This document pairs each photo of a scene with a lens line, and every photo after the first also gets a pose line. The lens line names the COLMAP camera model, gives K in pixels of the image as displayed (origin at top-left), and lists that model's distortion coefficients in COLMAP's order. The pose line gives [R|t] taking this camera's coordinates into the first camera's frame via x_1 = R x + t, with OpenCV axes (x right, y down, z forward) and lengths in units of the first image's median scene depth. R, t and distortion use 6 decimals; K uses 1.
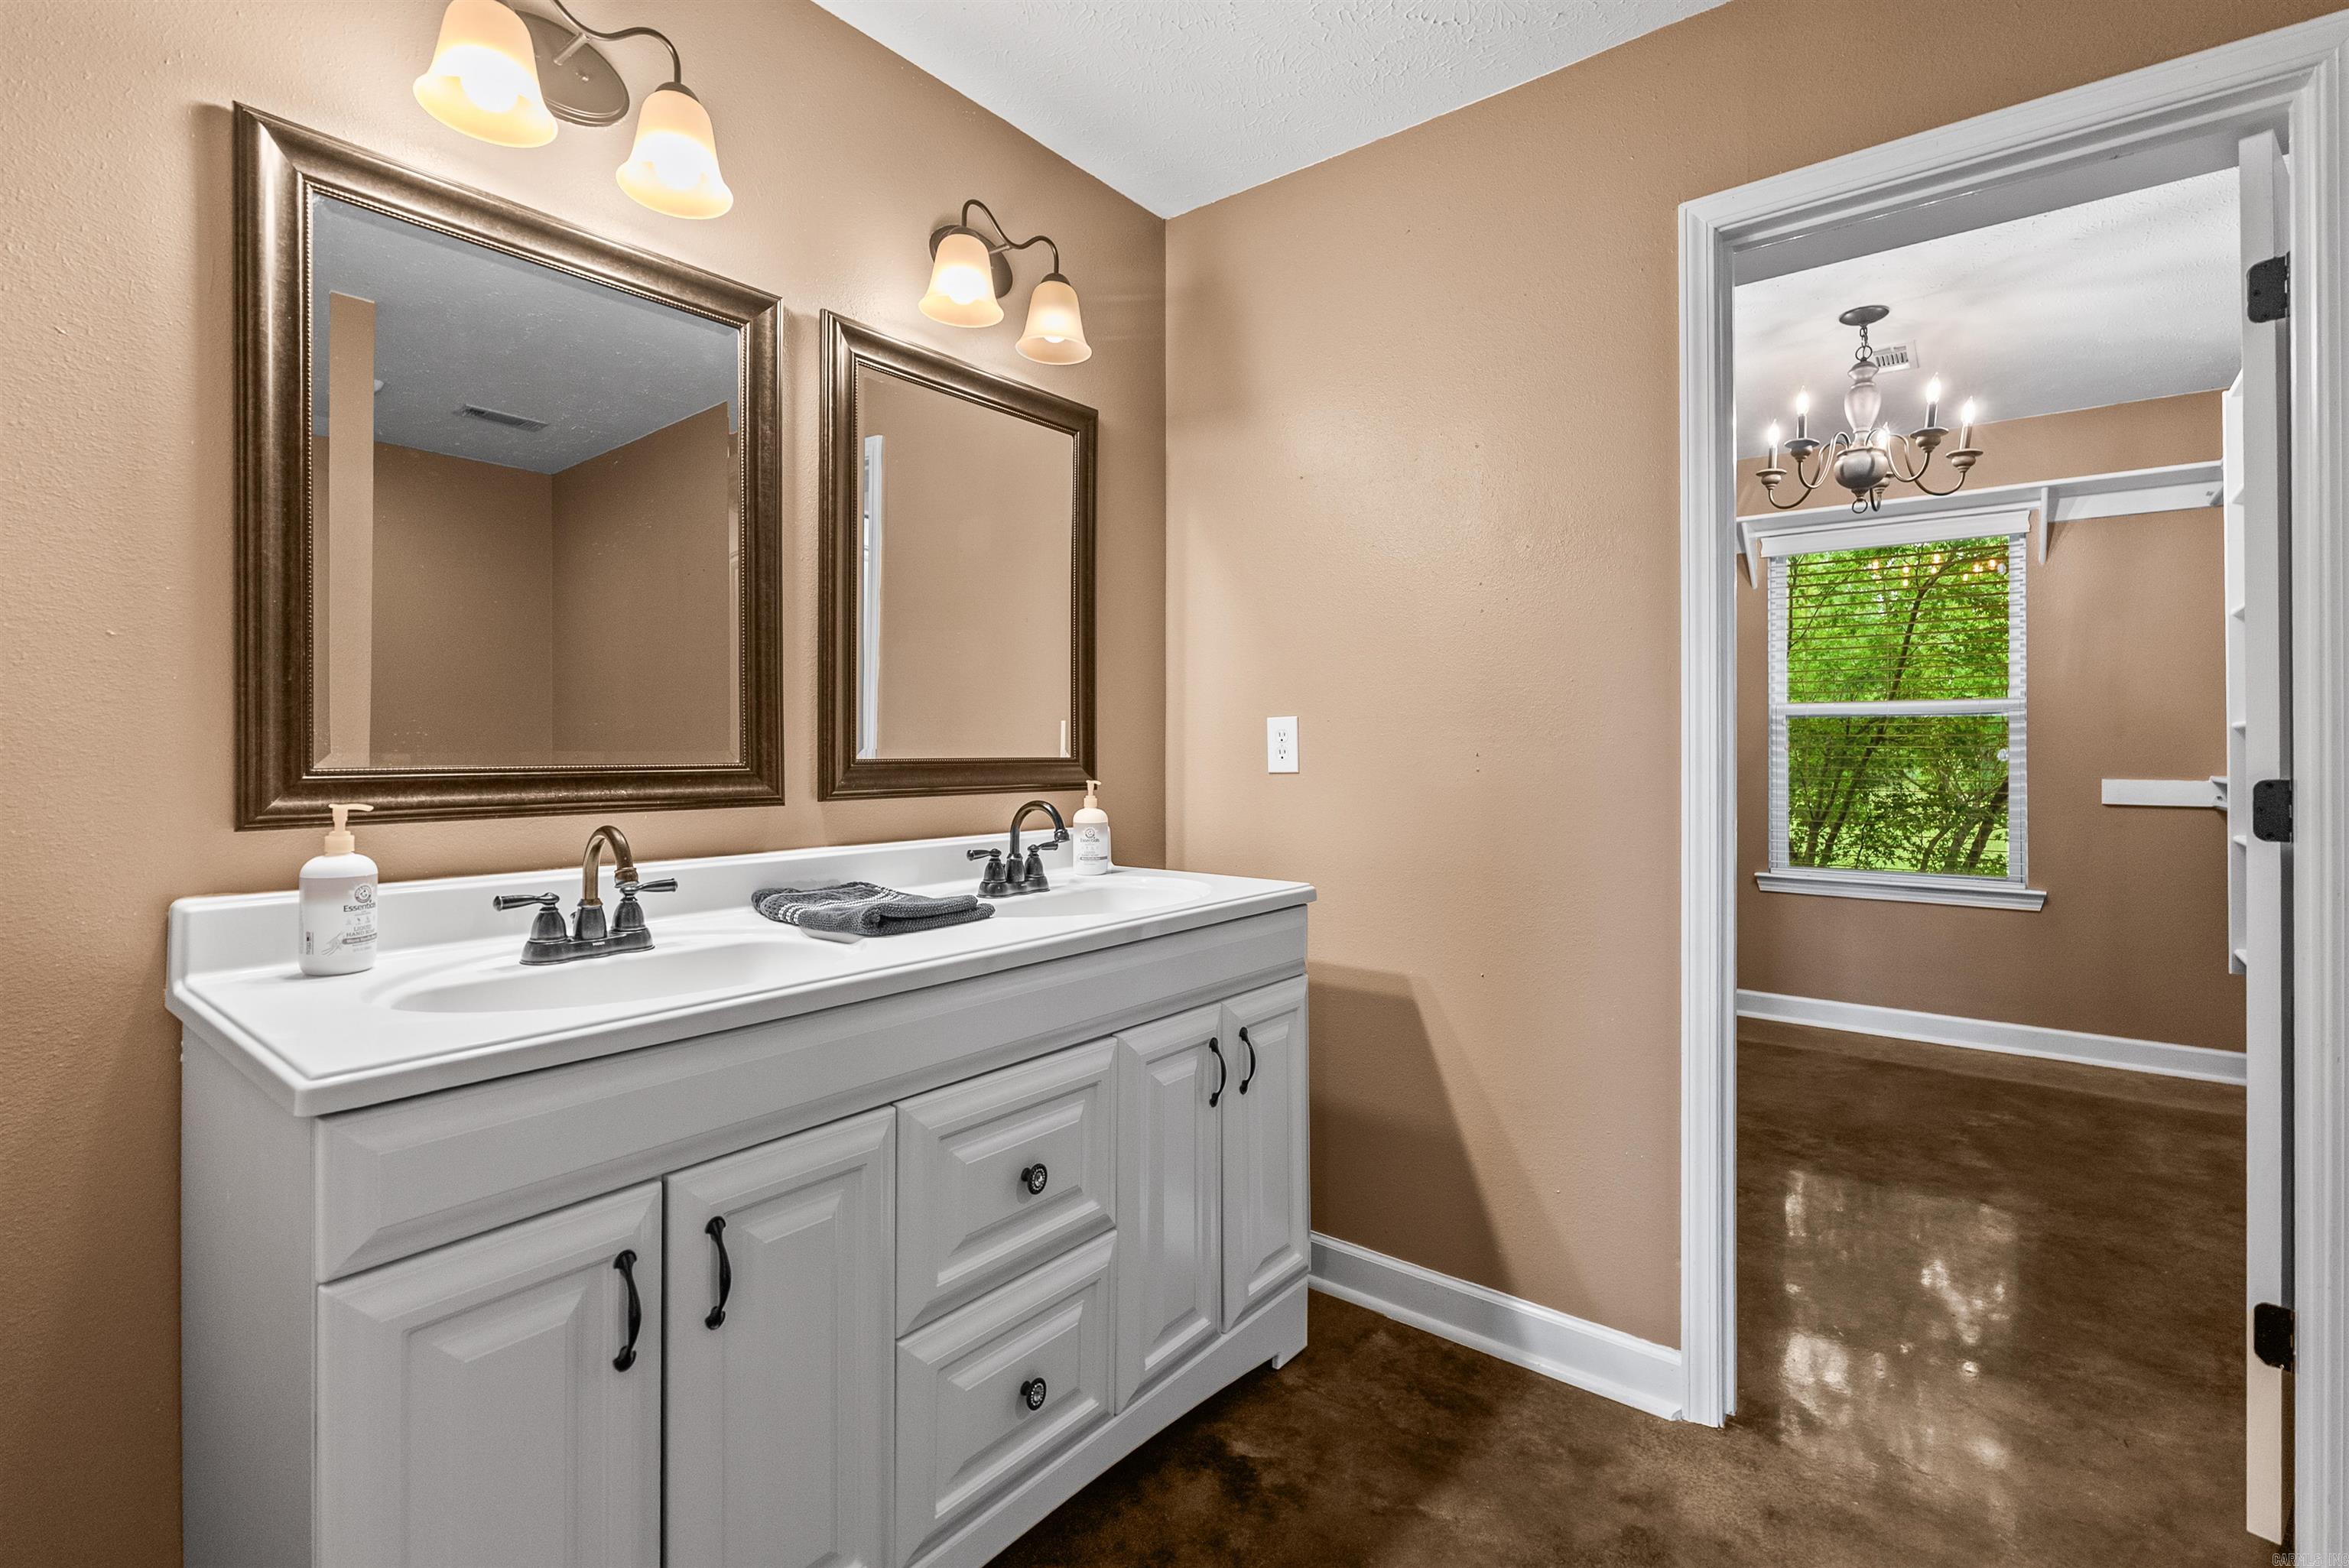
lens RADIAL K [[1066.0, 0, 1172.3], [0, 1066.0, 747.5], [0, 0, 1]] dist [-0.004874, 0.000023]
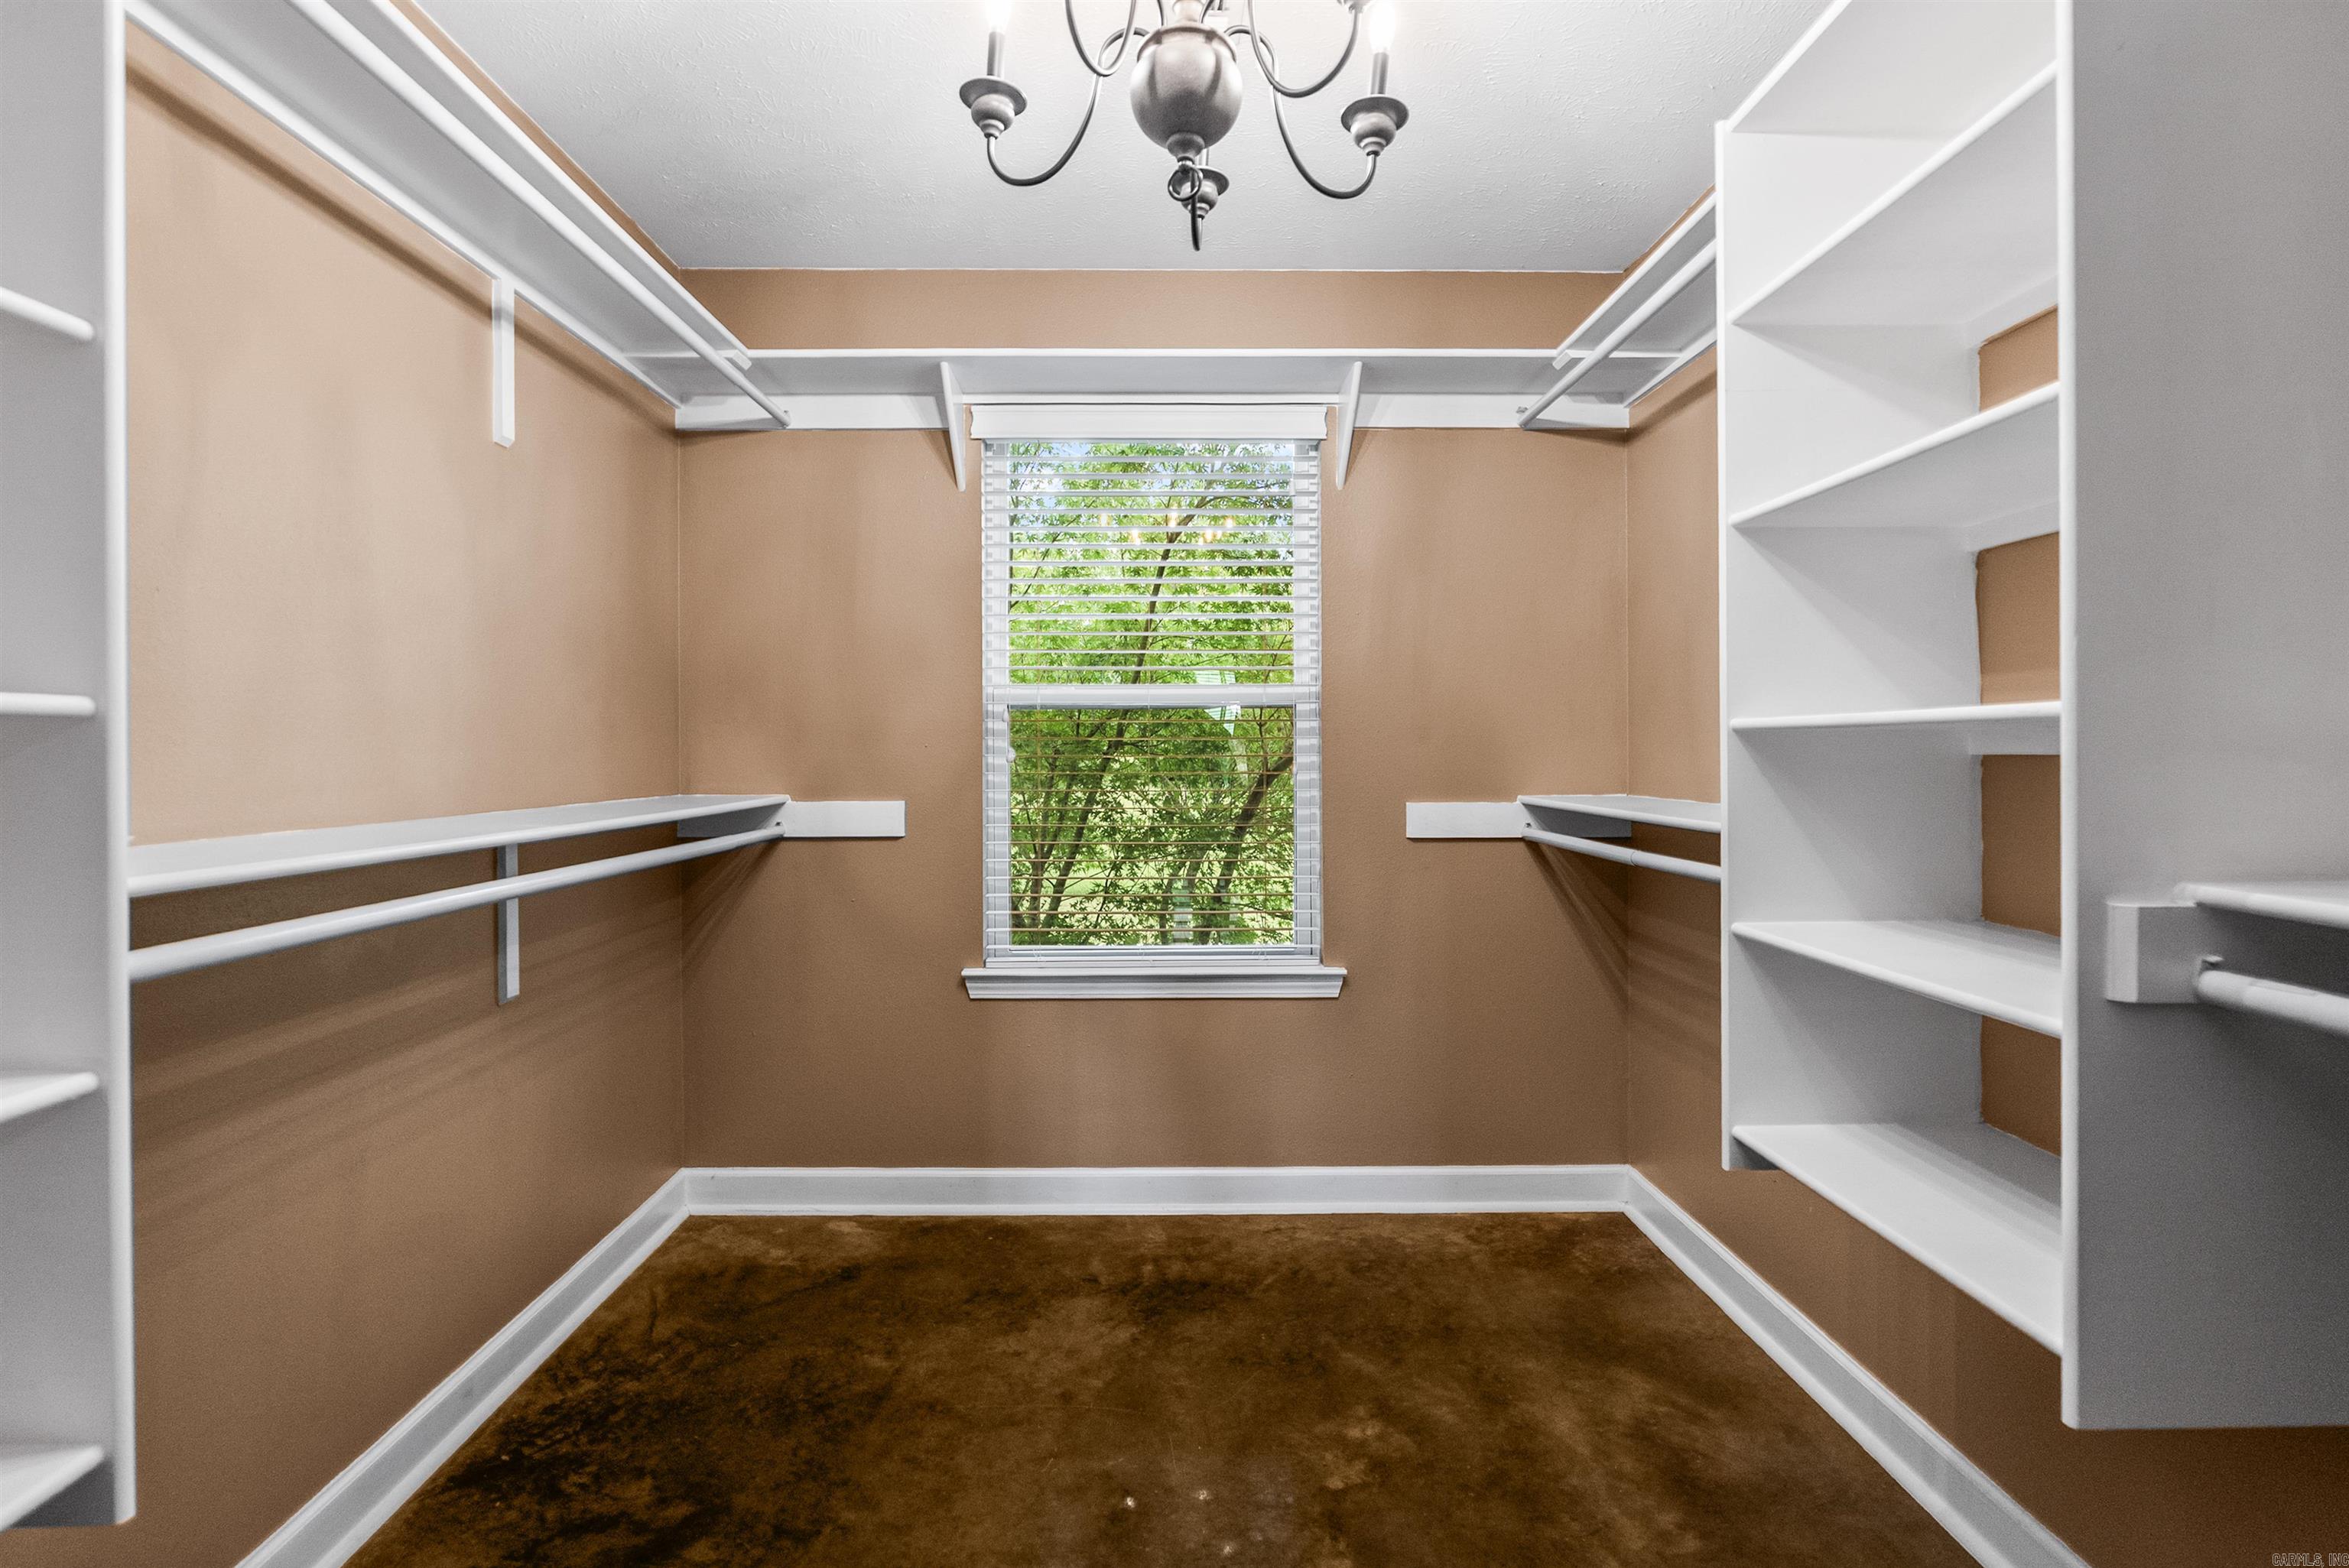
lens RADIAL K [[1066.0, 0, 1172.3], [0, 1066.0, 747.5], [0, 0, 1]] dist [-0.004874, 0.000023]
pose [[0.770447, -0.000785, 0.637504, 0.290468], [0.000922, 1.000000, 0.000117, -0.006123], [-0.637504, 0.000498, 0.770447, 0.524740]]
